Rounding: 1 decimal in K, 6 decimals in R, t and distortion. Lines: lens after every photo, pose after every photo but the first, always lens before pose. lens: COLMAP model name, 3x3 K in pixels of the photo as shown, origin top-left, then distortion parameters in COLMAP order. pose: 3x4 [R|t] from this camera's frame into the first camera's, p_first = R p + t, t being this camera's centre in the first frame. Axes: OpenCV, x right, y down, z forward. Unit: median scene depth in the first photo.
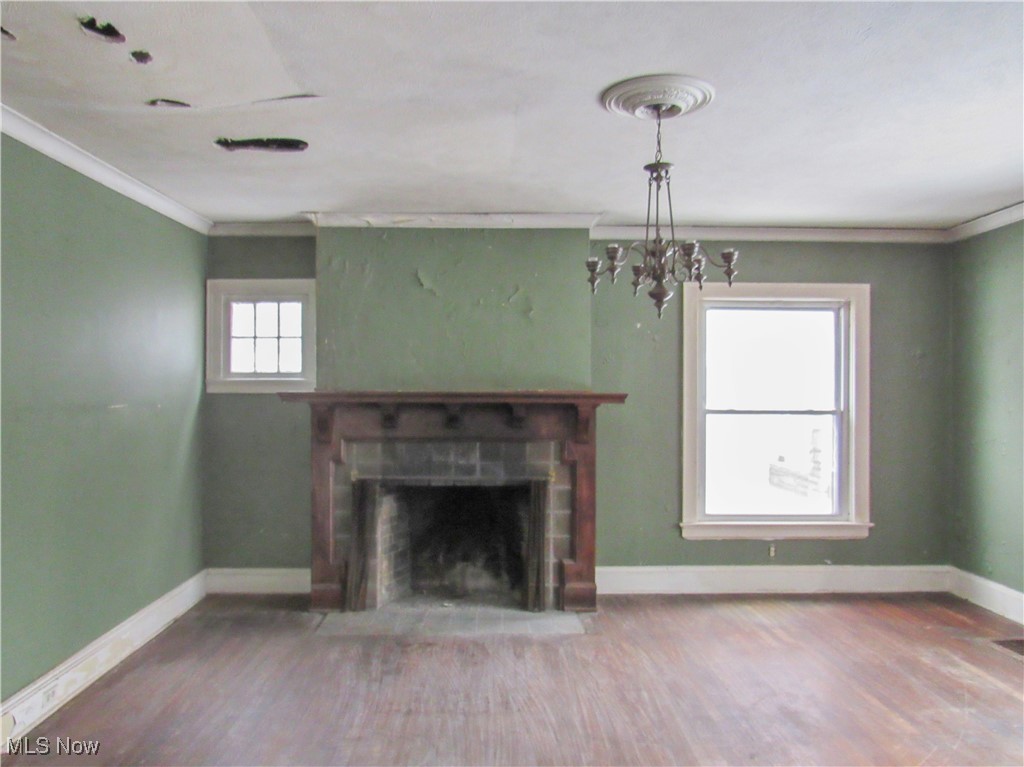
lens RADIAL K [[738.4, 0, 512.0], [0, 738.4, 383.5], [0, 0, 1]] dist [-0.002028, -0.004060]
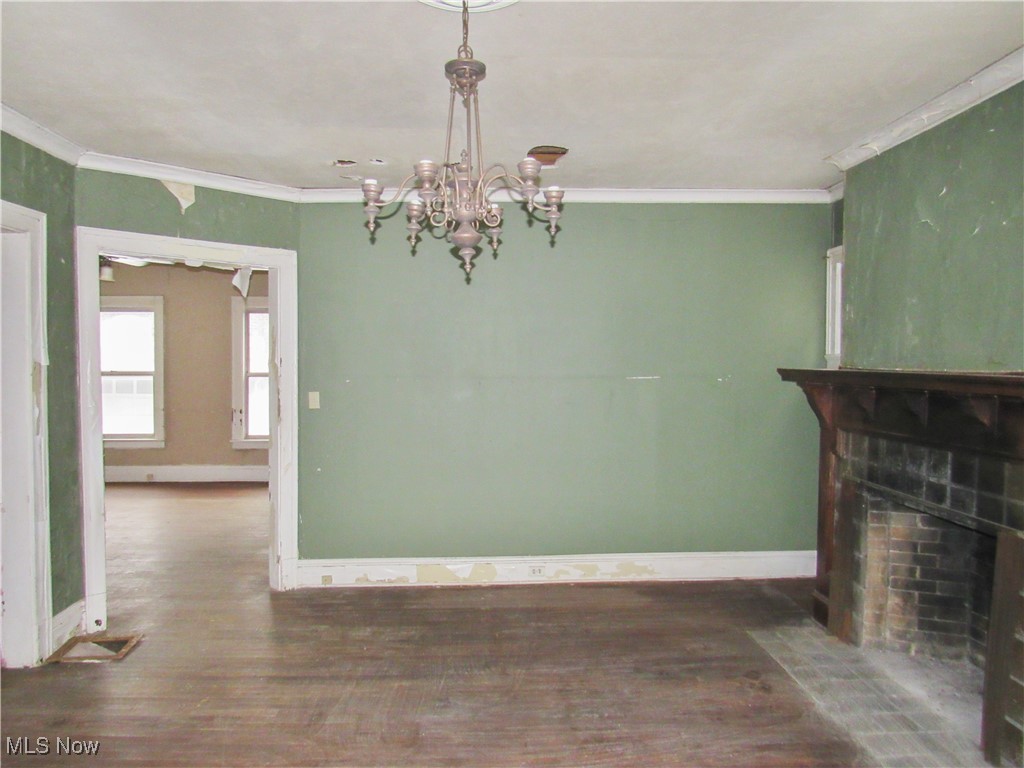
lens RADIAL K [[713.0, 0, 512.0], [0, 713.0, 384.0], [0, 0, 1]] dist [-0.009535, -0.003630]
pose [[0.048029, 0.026545, -0.998493, 0.673327], [-0.005291, 0.999640, 0.026321, 0.009131], [0.998832, 0.004019, 0.048152, 0.743883]]
